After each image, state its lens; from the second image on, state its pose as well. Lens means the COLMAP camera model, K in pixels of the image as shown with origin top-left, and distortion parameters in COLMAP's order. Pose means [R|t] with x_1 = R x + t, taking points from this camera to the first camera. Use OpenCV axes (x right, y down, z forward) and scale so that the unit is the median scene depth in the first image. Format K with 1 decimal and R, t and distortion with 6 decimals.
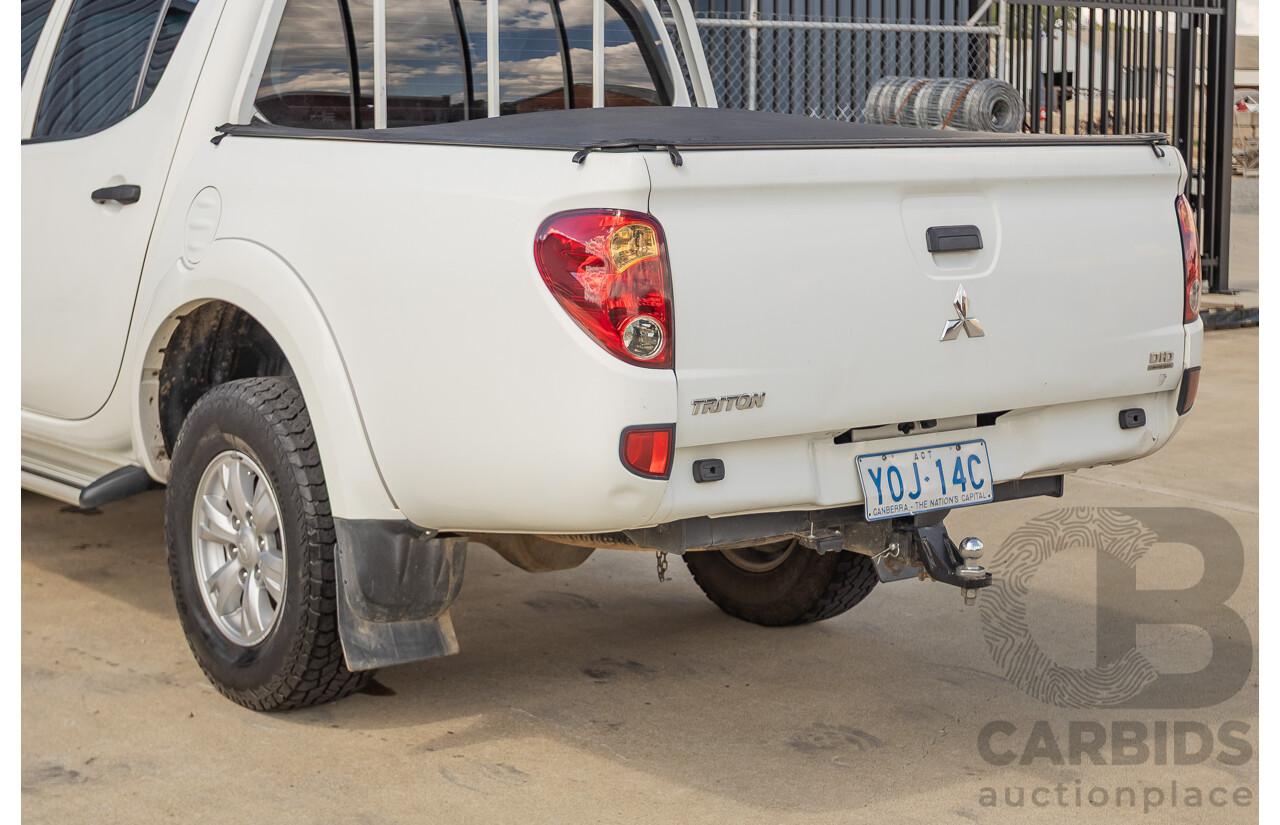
lens RADIAL K [[2165.5, 0, 608.9], [0, 2165.5, 411.6], [0, 0, 1]] dist [-0.038129, 0.140208]
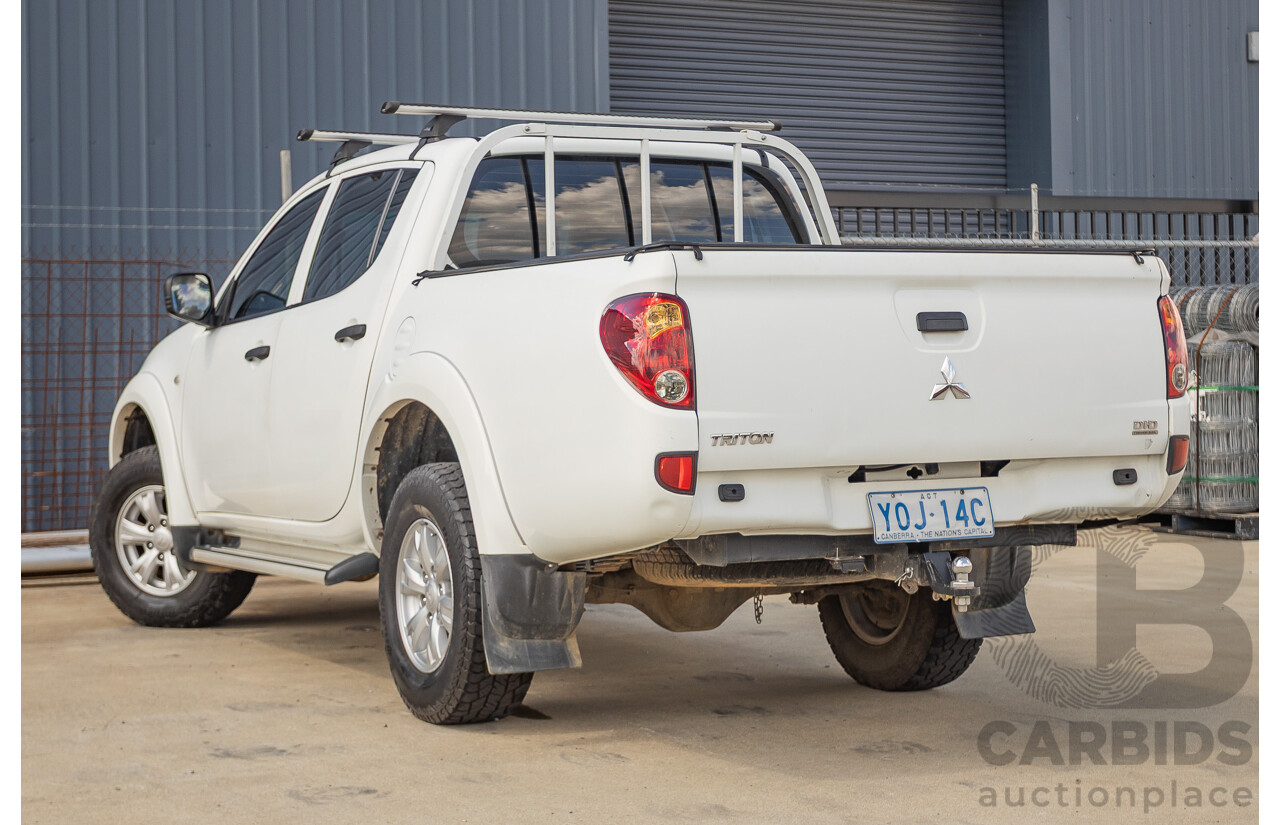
lens RADIAL K [[2165.5, 0, 608.9], [0, 2165.5, 411.6], [0, 0, 1]] dist [-0.038129, 0.140208]
pose [[0.982807, -0.019105, -0.183646, 0.181226], [-0.003441, 0.992564, -0.121674, 0.116815], [0.184604, 0.120214, 0.975433, -0.249754]]
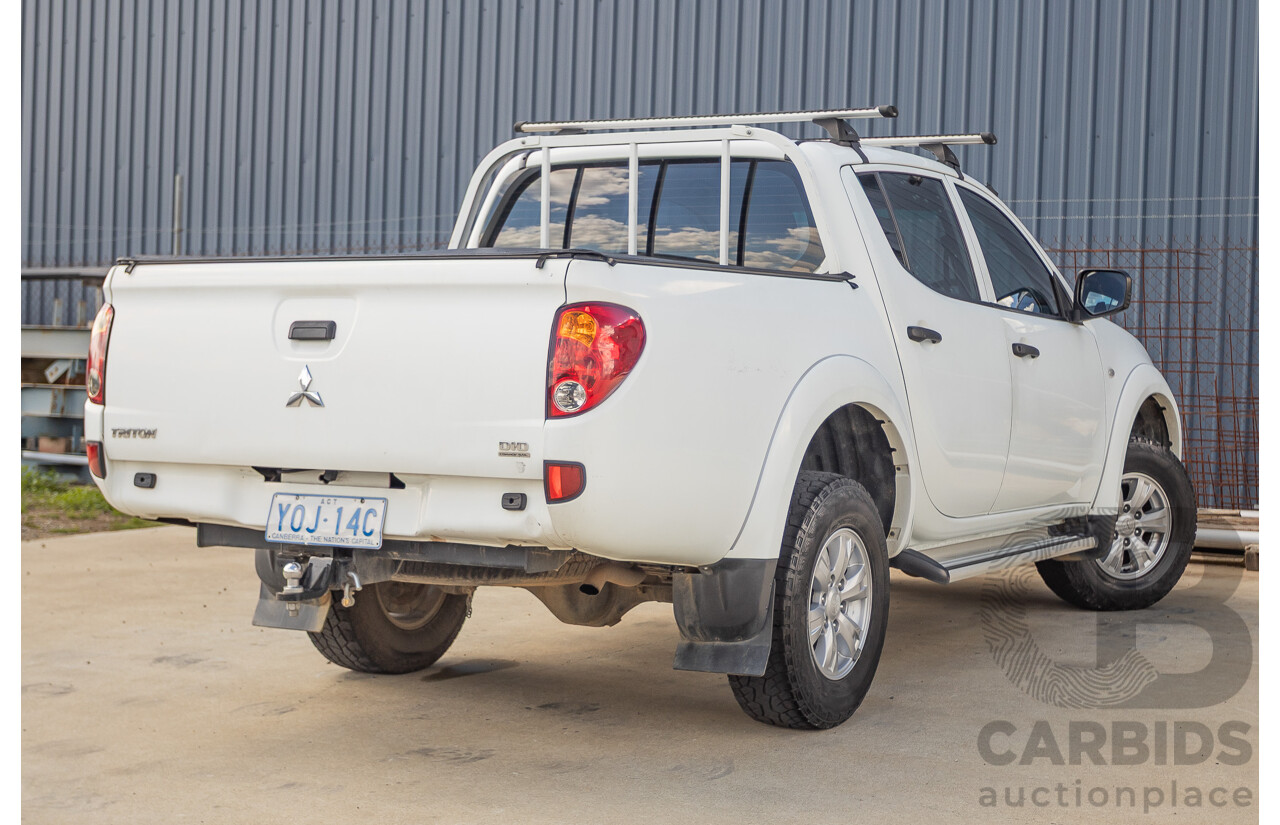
lens RADIAL K [[2165.5, 0, 608.9], [0, 2165.5, 411.6], [0, 0, 1]] dist [-0.038129, 0.140208]
pose [[0.347502, 0.021826, -0.937425, 1.305874], [-0.137245, 0.990146, -0.027823, -0.018316], [0.927581, 0.138325, 0.347073, 0.654881]]
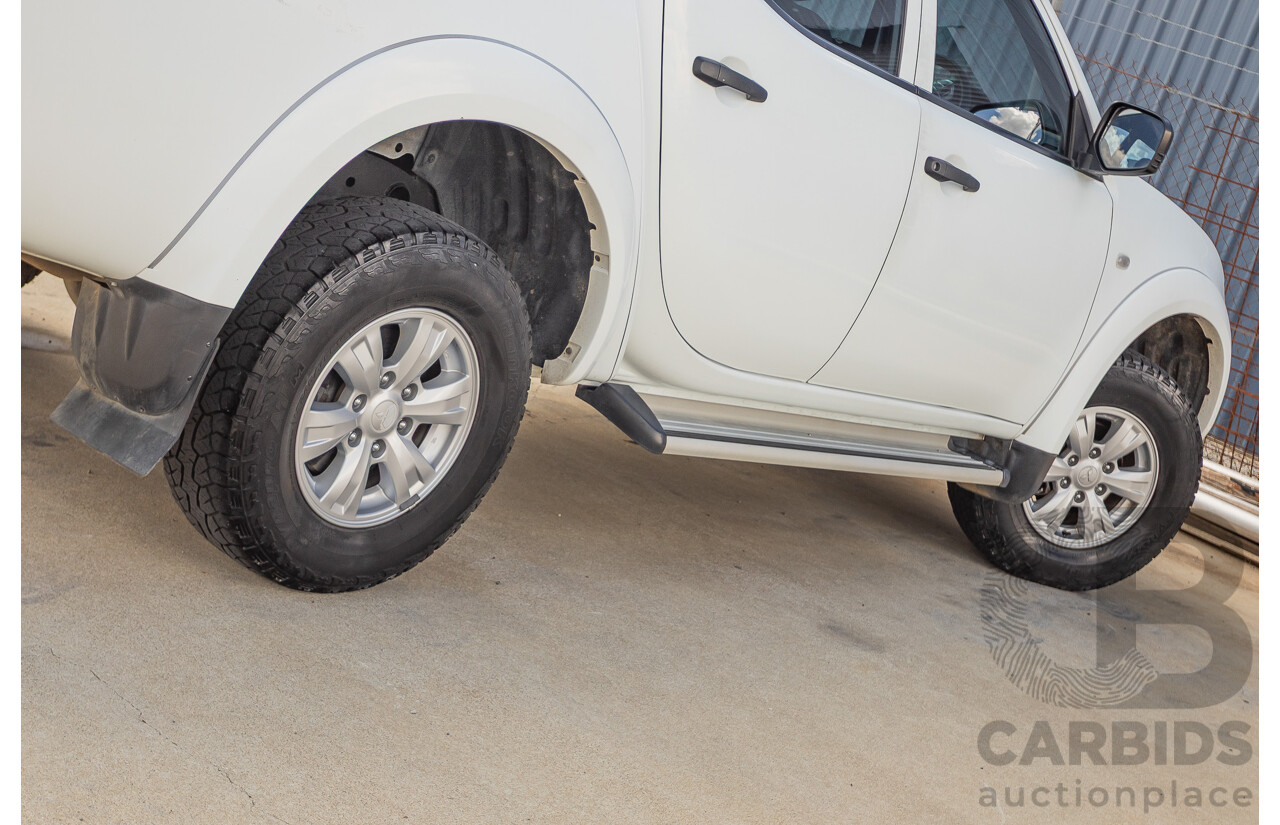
lens RADIAL K [[2165.5, 0, 608.9], [0, 2165.5, 411.6], [0, 0, 1]] dist [-0.038129, 0.140208]
pose [[0.158056, 0.221140, -0.962349, 0.941457], [-0.449164, 0.884033, 0.129373, -0.109783], [0.879358, 0.411804, 0.239055, 1.138814]]
